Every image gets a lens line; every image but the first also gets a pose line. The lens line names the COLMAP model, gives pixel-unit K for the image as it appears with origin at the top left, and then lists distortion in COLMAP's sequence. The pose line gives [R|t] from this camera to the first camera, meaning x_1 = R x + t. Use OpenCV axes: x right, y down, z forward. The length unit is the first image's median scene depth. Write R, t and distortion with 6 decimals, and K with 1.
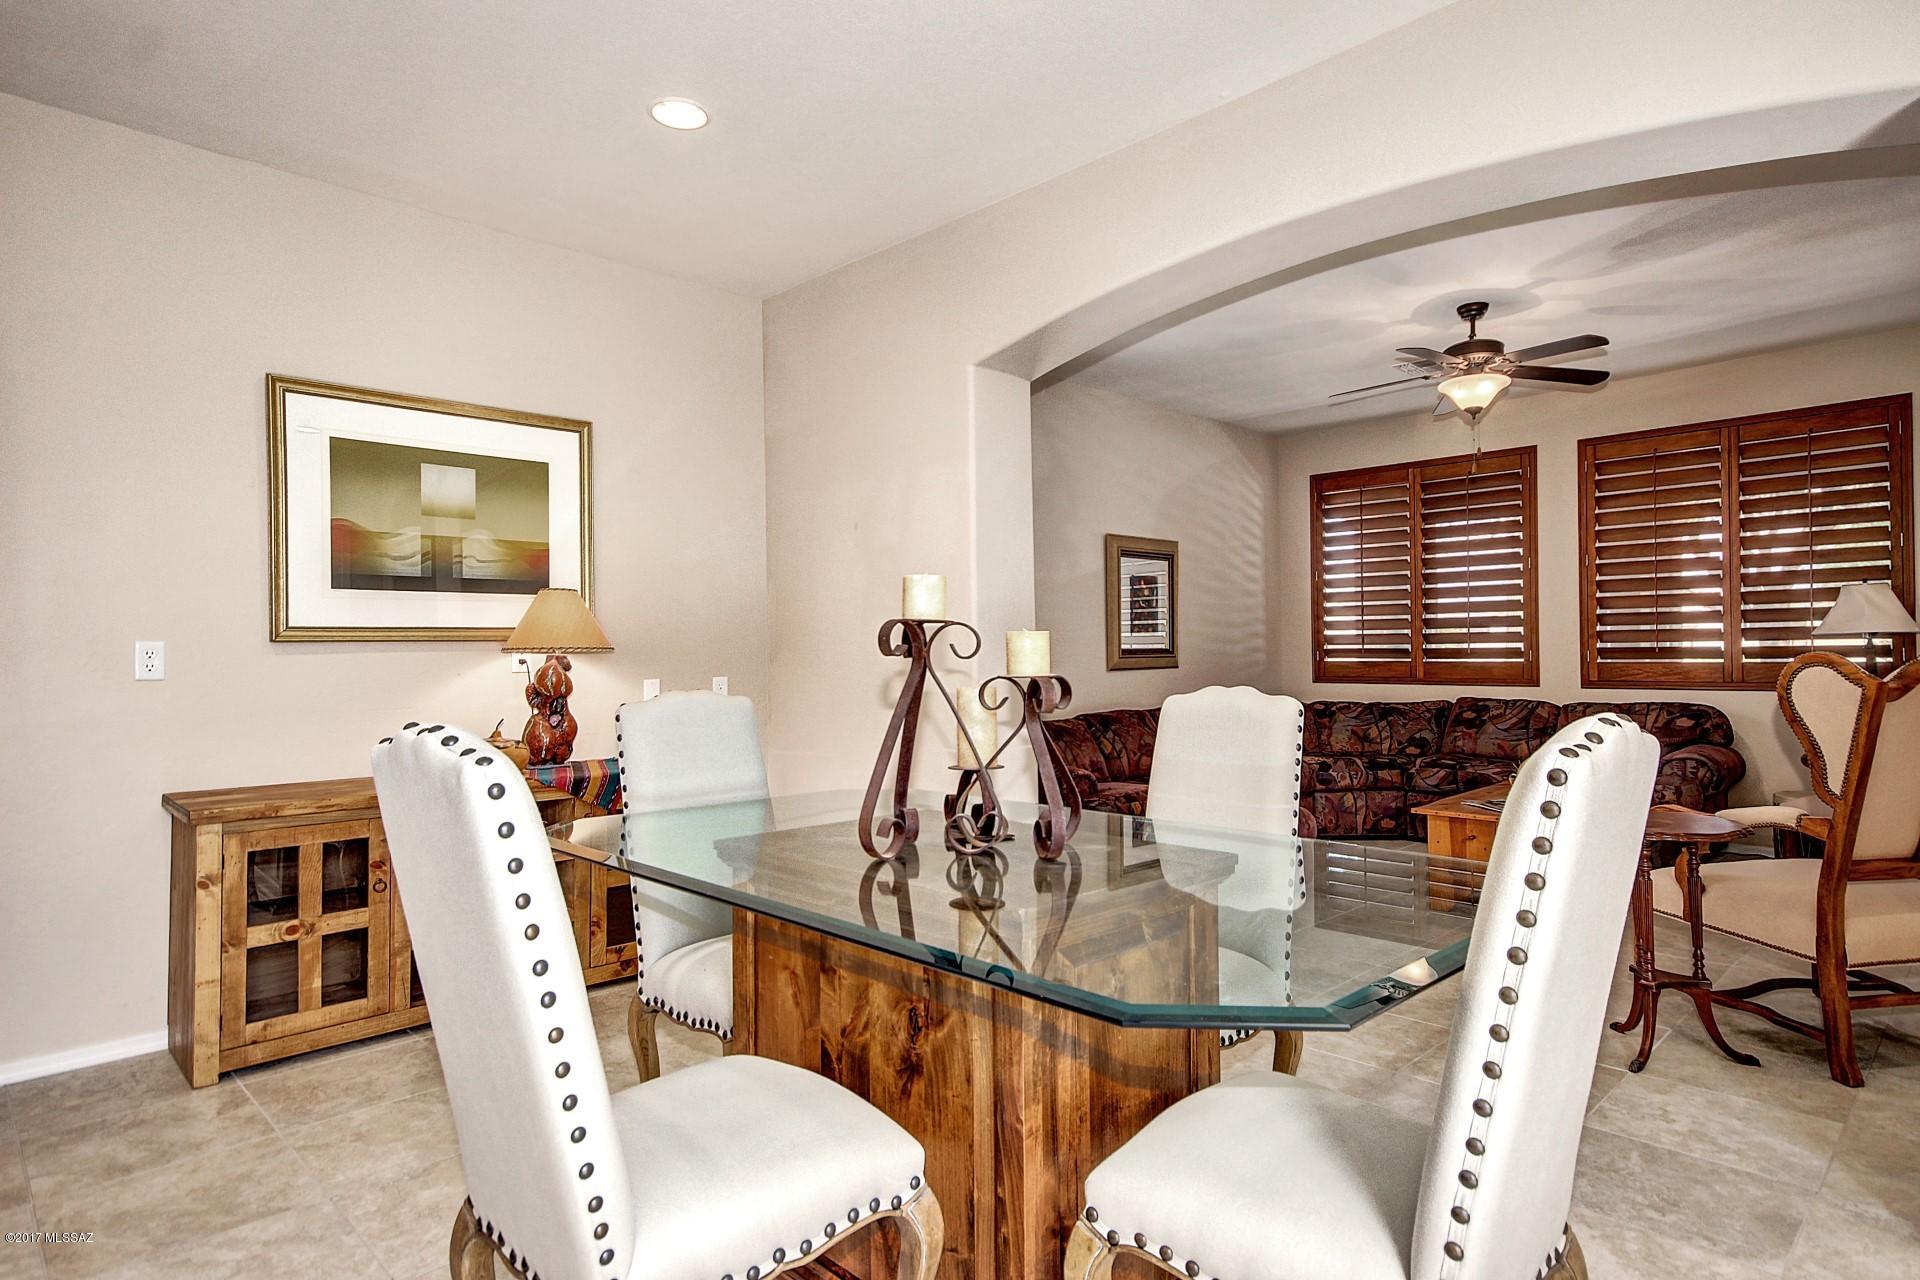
lens RADIAL K [[1047.2, 0, 975.4], [0, 1047.2, 645.3], [0, 0, 1]] dist [0.017211, 0.000391]
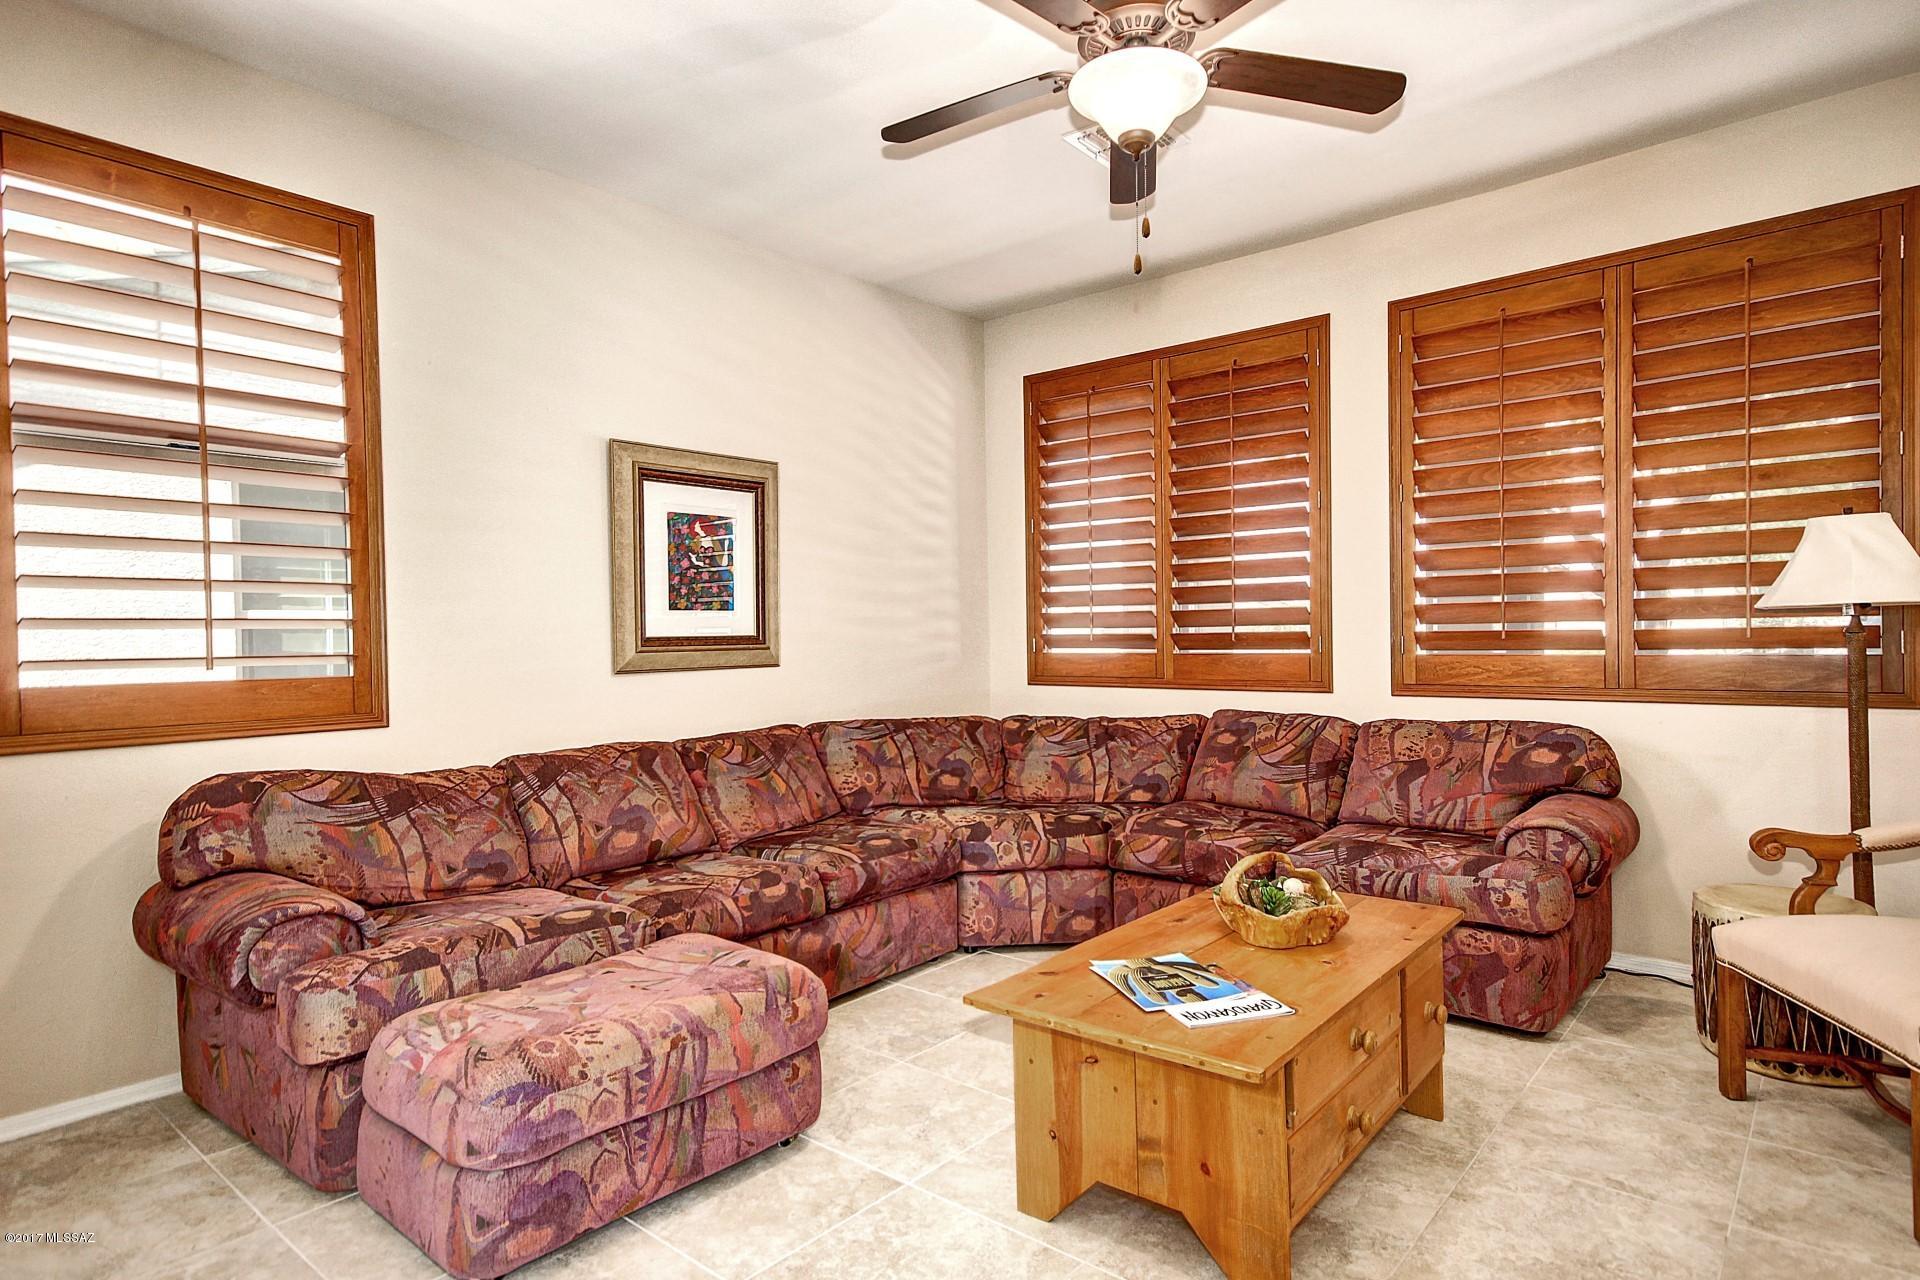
lens RADIAL K [[1047.2, 0, 975.4], [0, 1047.2, 645.3], [0, 0, 1]] dist [0.017211, 0.000391]
pose [[0.995770, -0.003906, 0.091796, 0.276921], [0.002586, 0.999892, 0.014492, 0.000394], [-0.091843, -0.014193, 0.995672, 0.408133]]
